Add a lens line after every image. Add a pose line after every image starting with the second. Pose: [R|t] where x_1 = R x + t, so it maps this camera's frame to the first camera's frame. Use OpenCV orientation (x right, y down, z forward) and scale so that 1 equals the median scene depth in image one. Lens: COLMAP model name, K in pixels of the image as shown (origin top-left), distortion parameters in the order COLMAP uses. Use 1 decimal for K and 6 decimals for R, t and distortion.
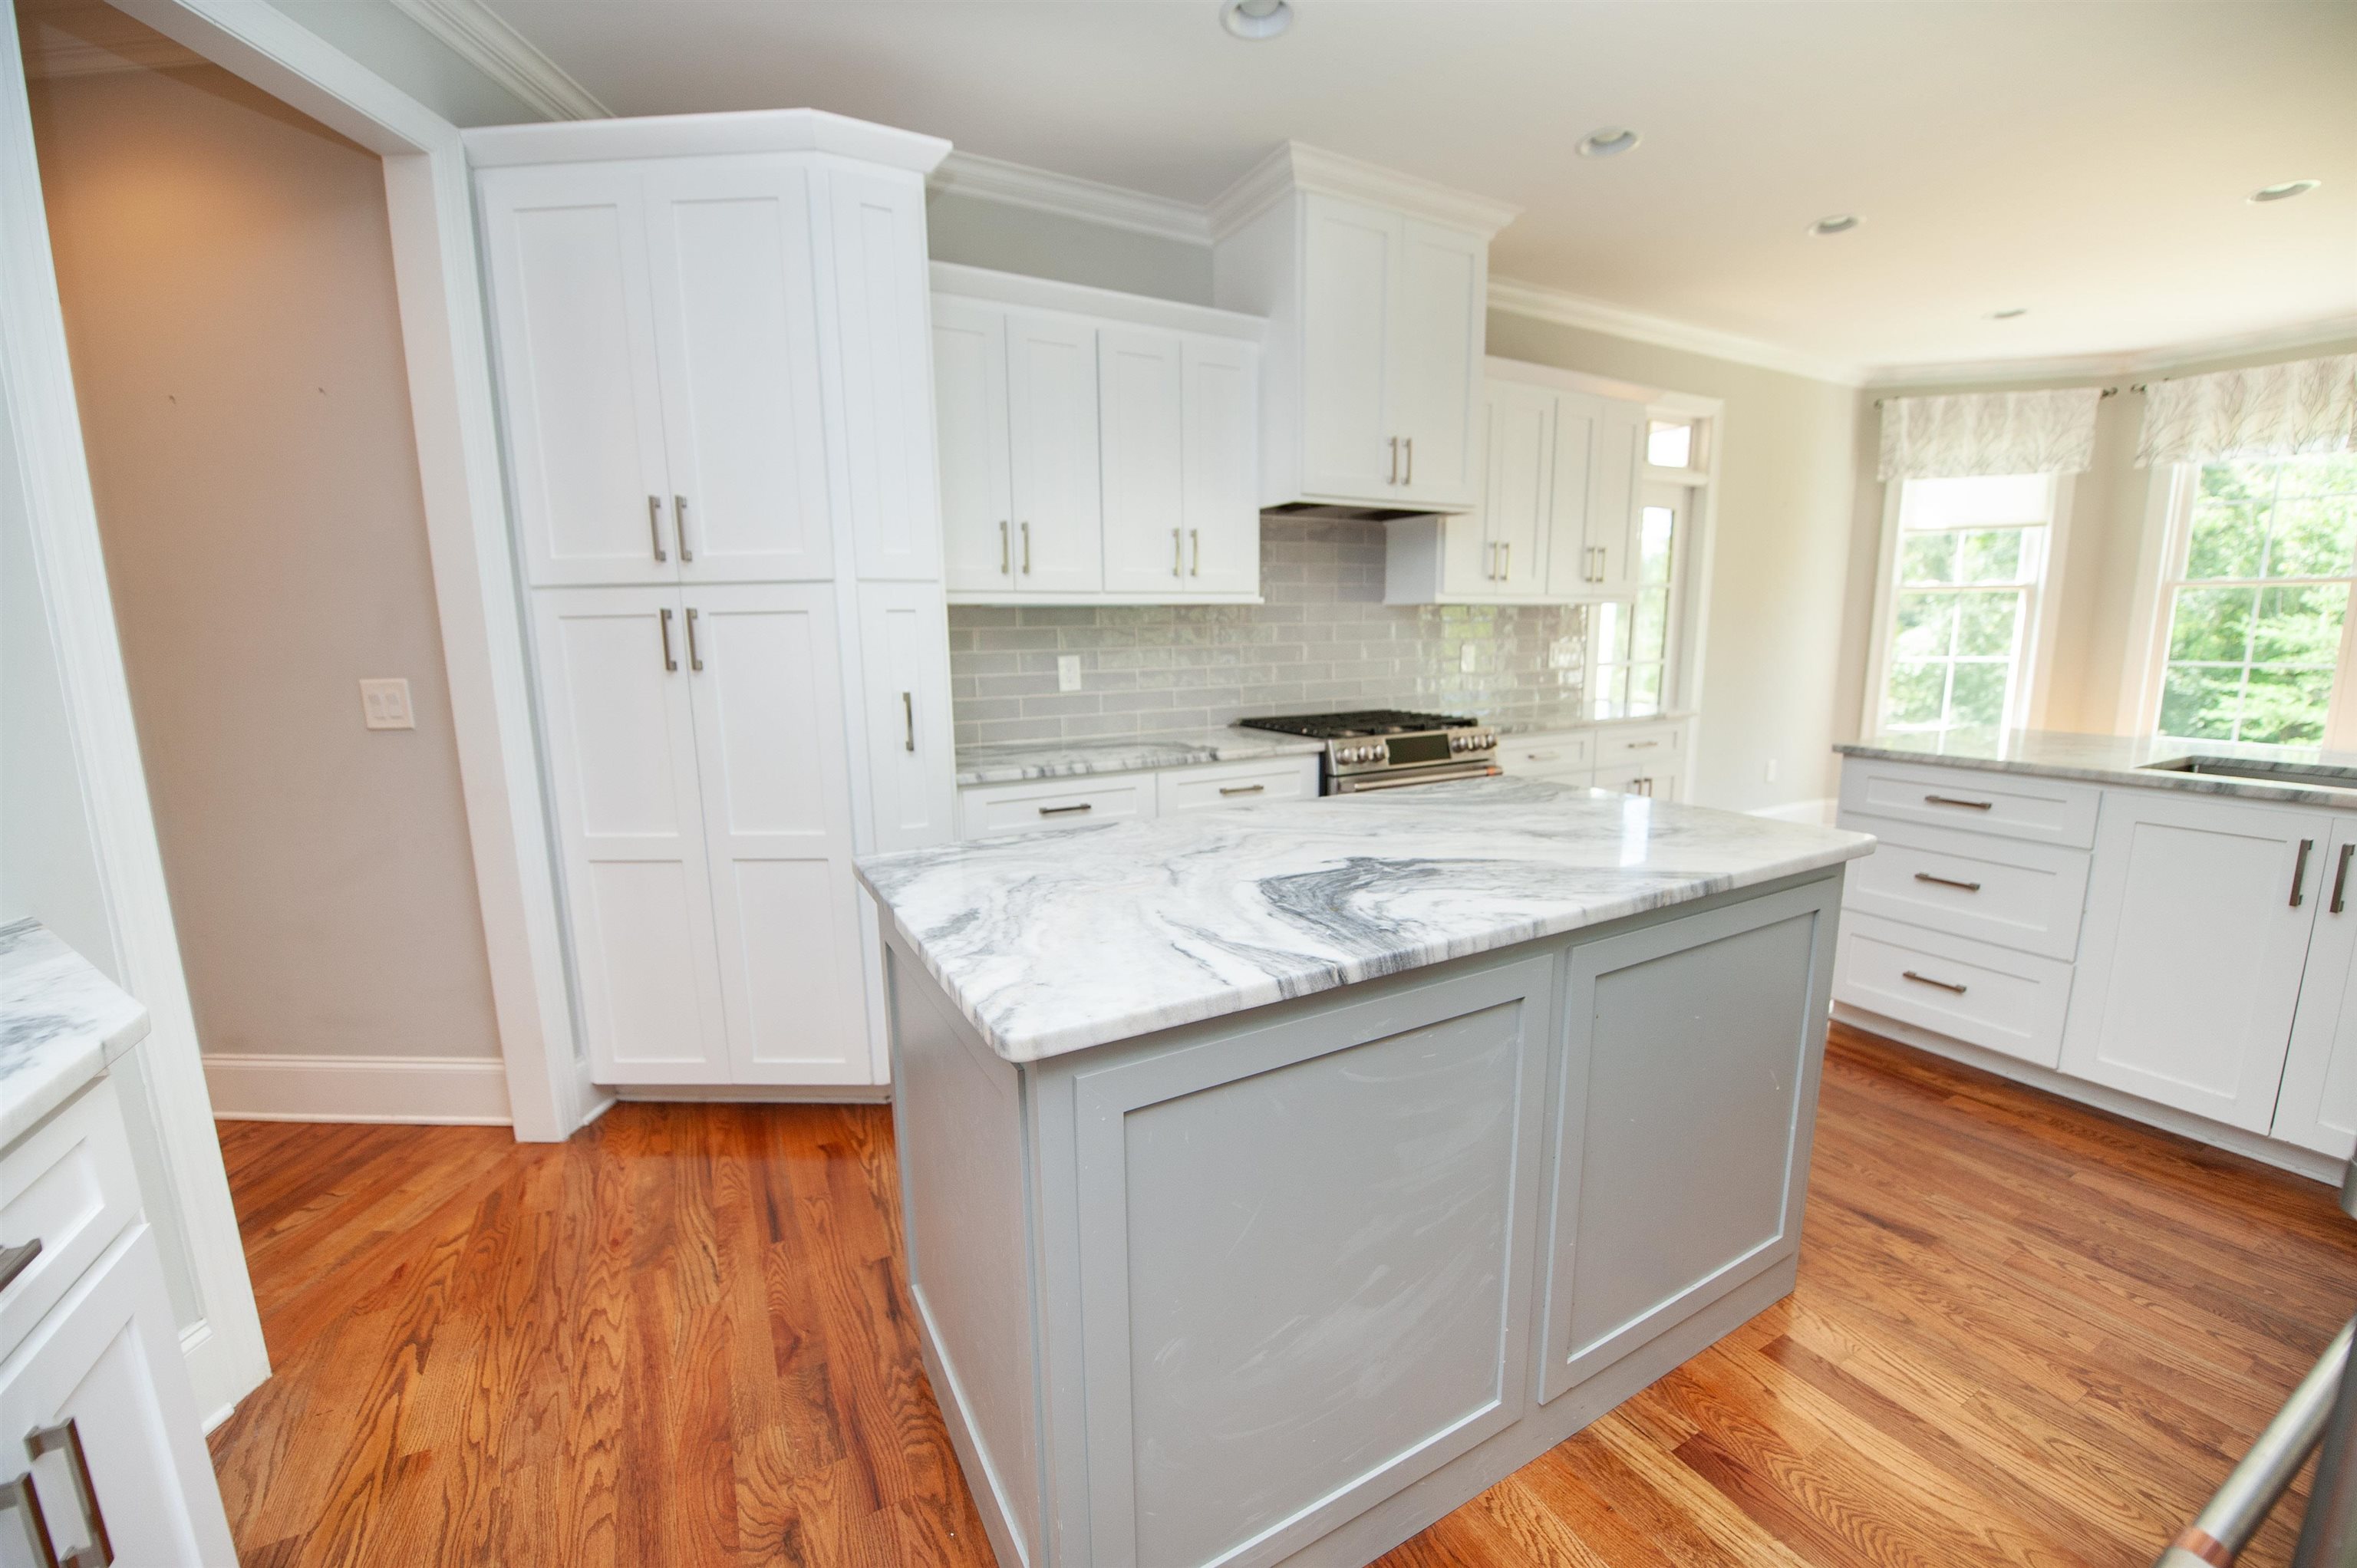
lens RADIAL K [[940.0, 0, 1183.6], [0, 940.0, 788.5], [0, 0, 1]] dist [-0.015914, -0.000122]
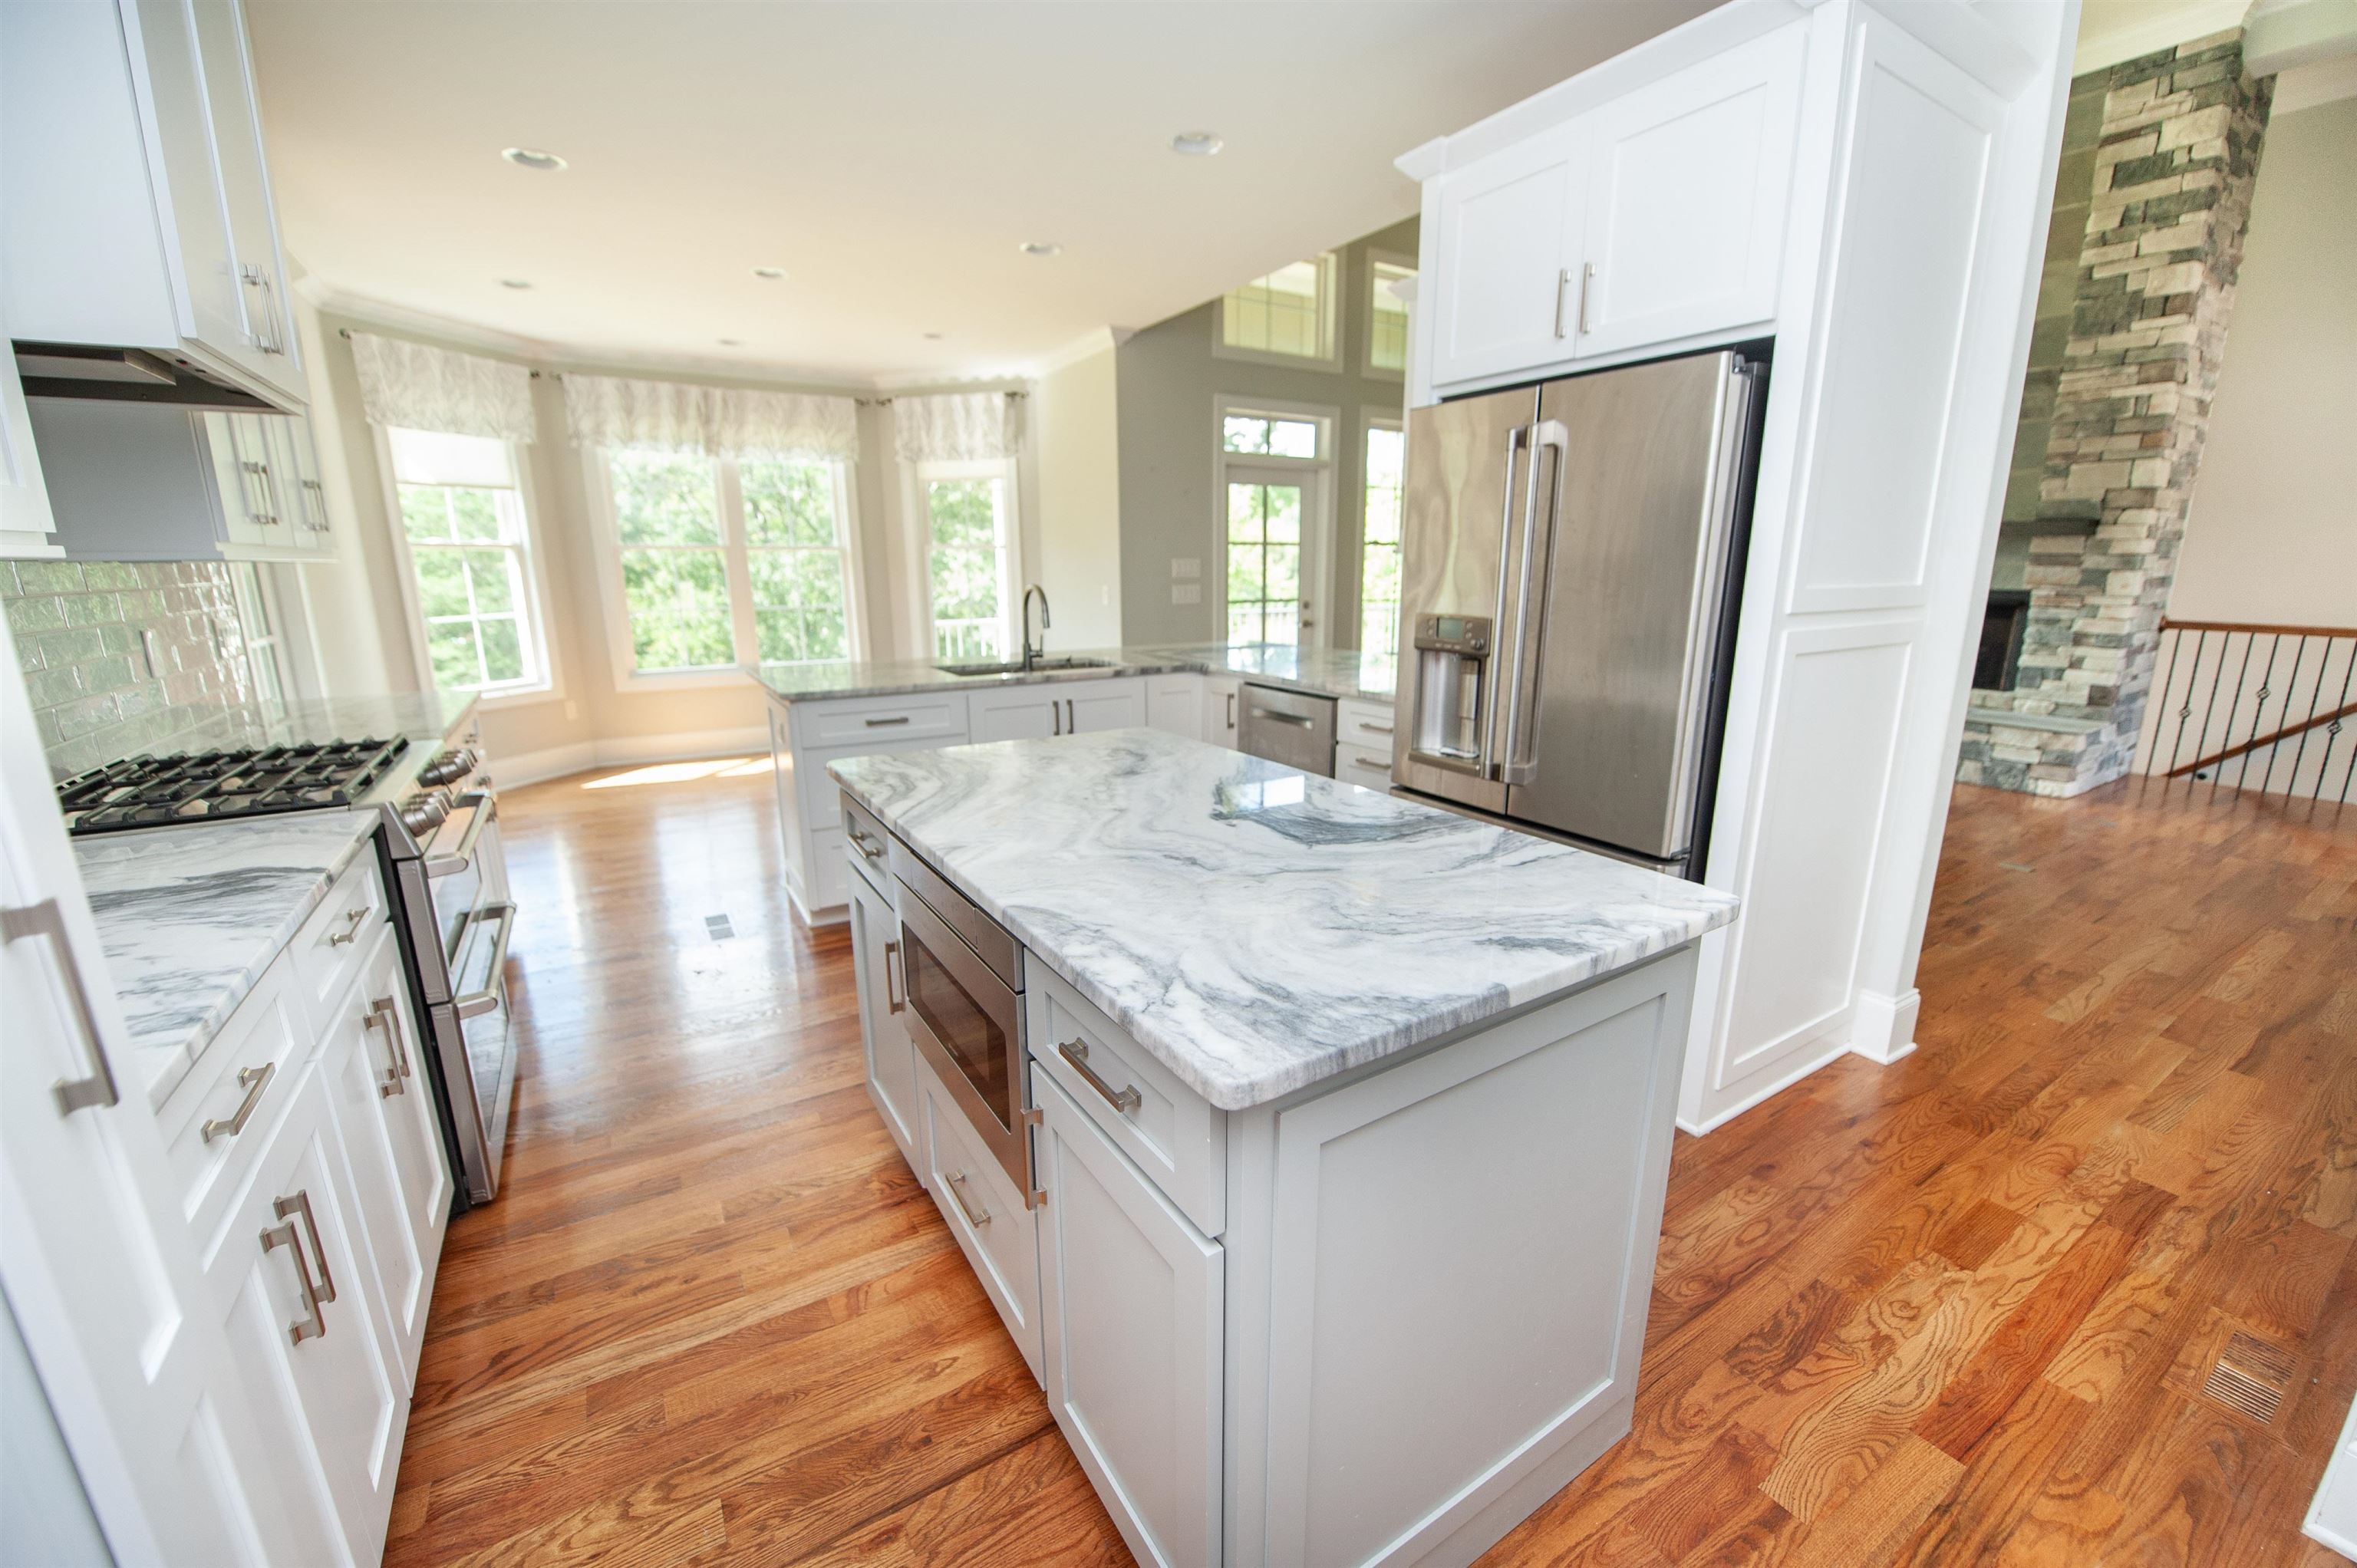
lens RADIAL K [[940.0, 0, 1186.8], [0, 940.0, 786.0], [0, 0, 1]] dist [-0.015914, -0.000122]
pose [[-0.063297, -0.220909, 0.973238, -0.902266], [0.175582, 0.957518, 0.228760, -0.224360], [-0.982428, 0.185363, -0.021820, 1.122395]]
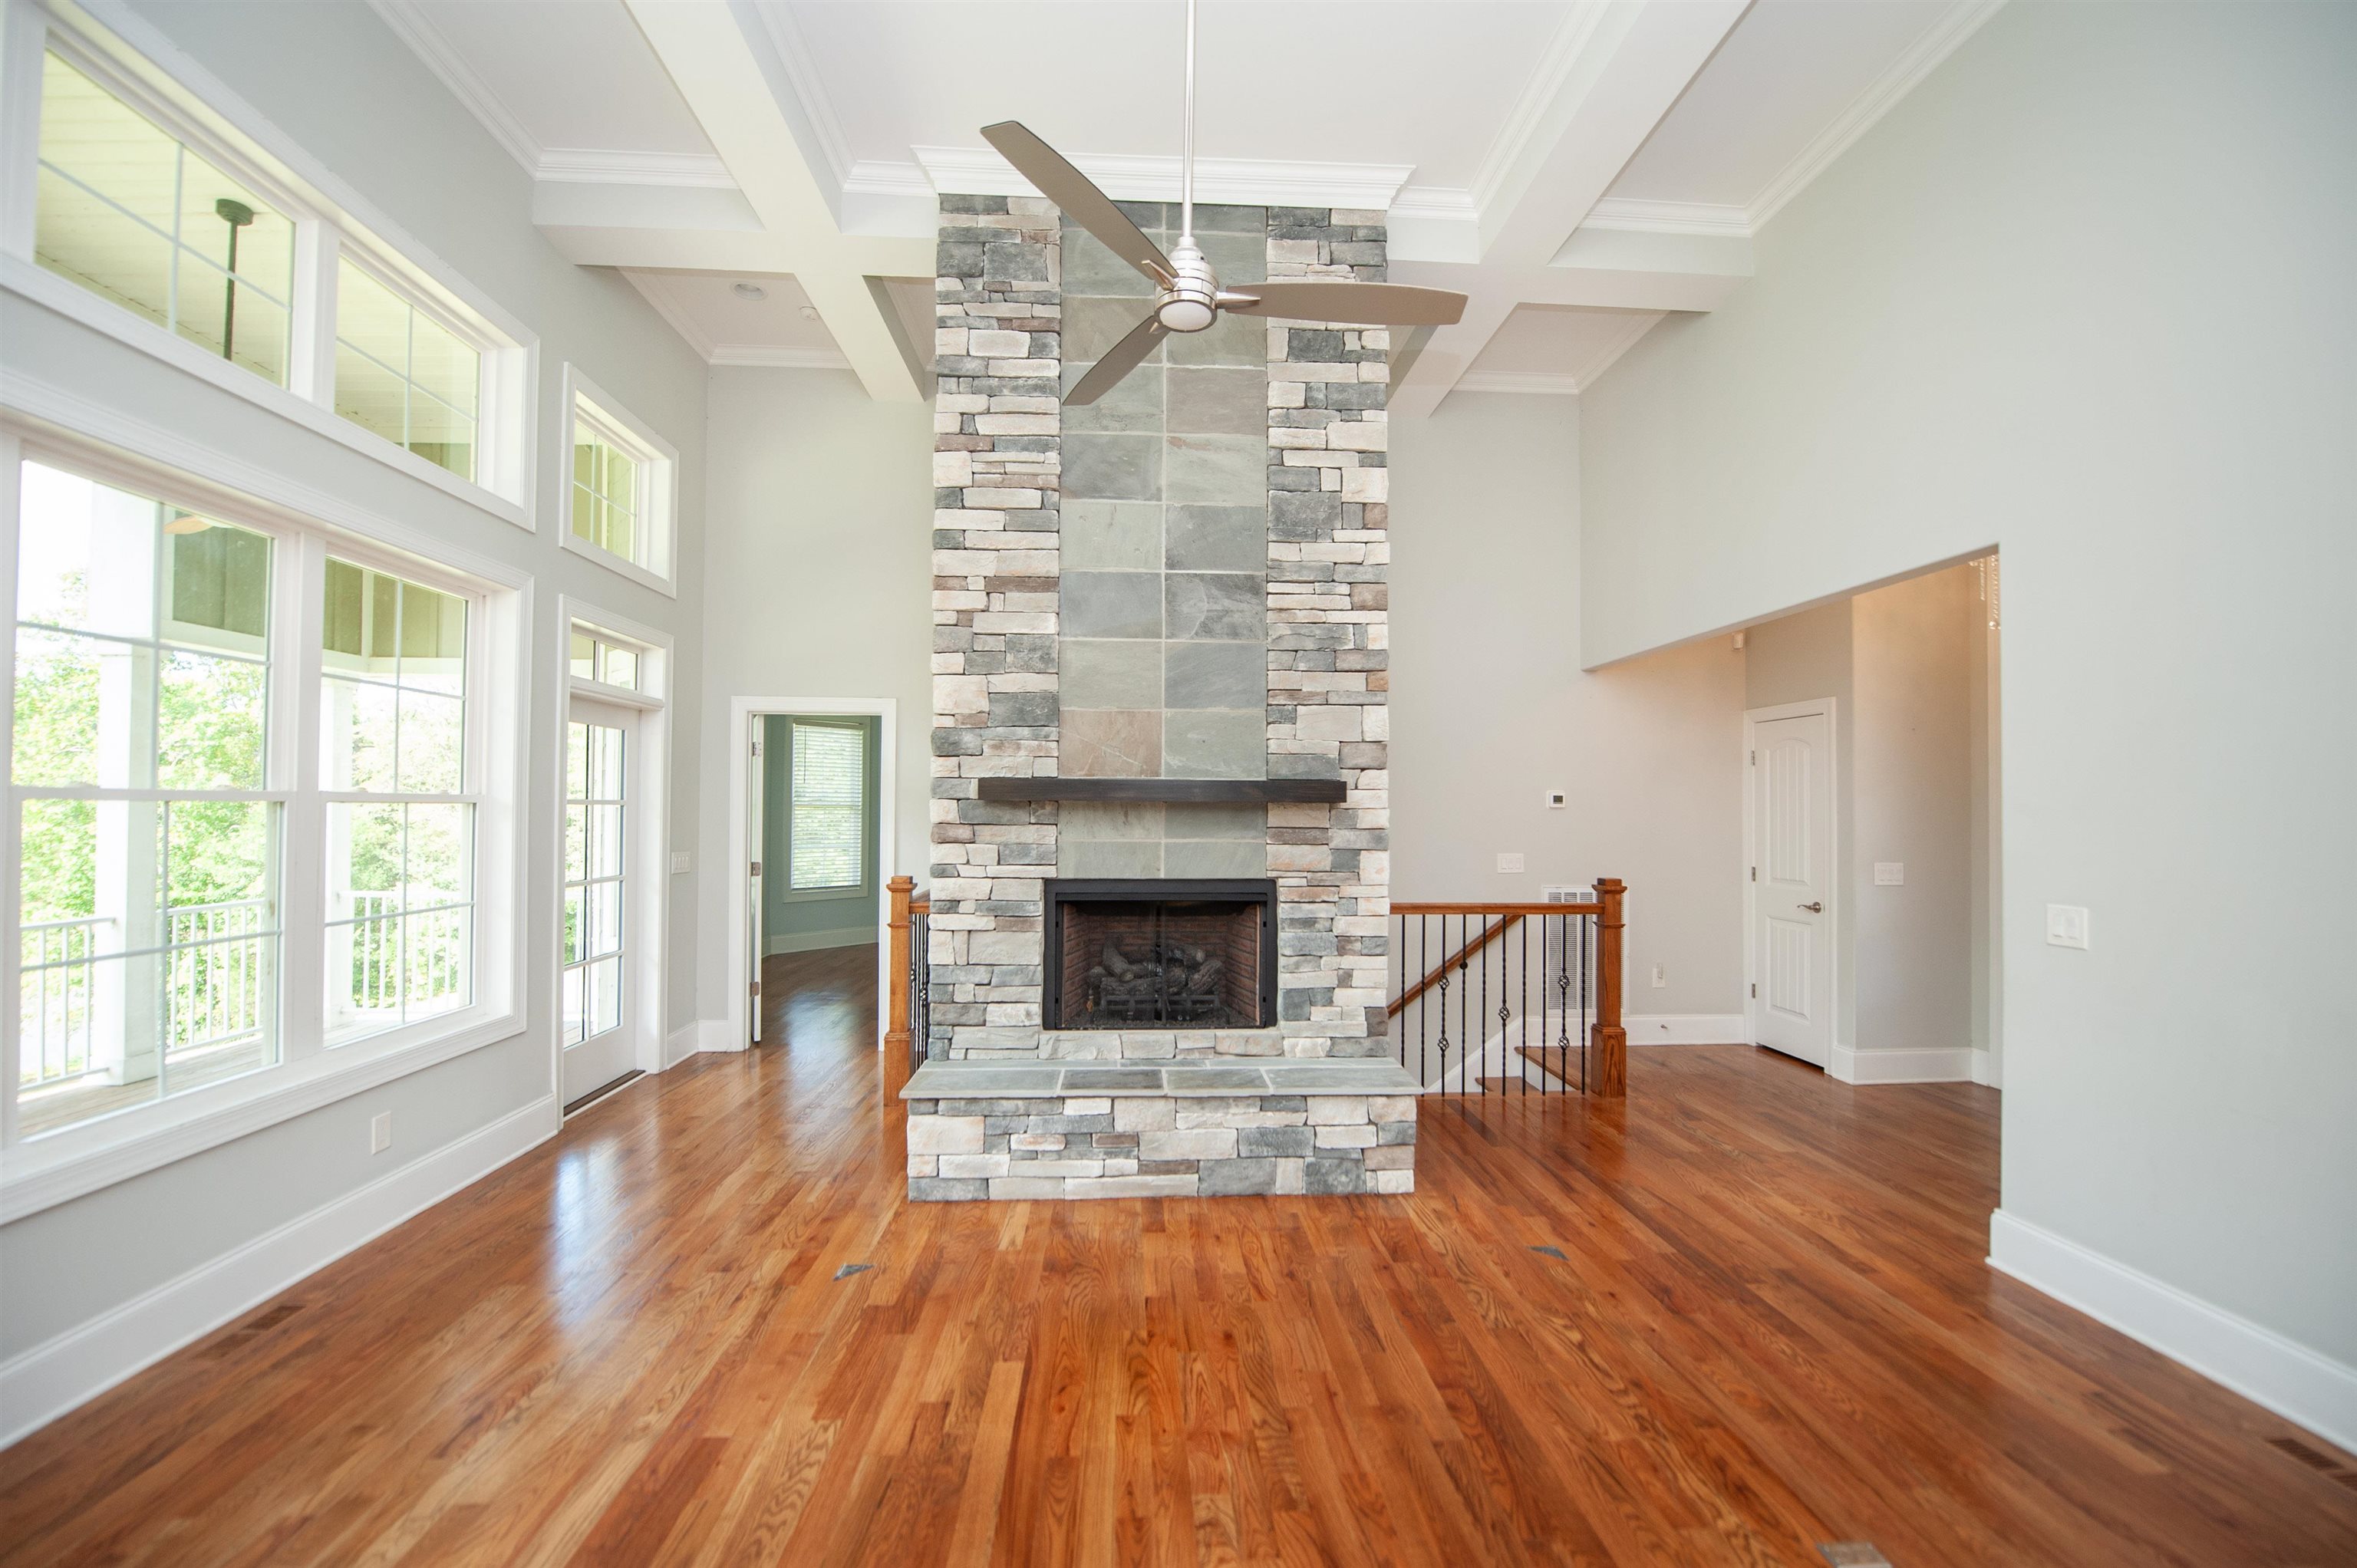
lens RADIAL K [[940.0, 0, 1179.9], [0, 940.0, 793.6], [0, 0, 1]] dist [-0.015914, -0.000122]
pose [[-0.905892, 0.017960, 0.423129, -0.531636], [0.080092, 0.988337, 0.129521, -0.210092], [-0.415867, 0.151221, -0.896764, 0.964484]]
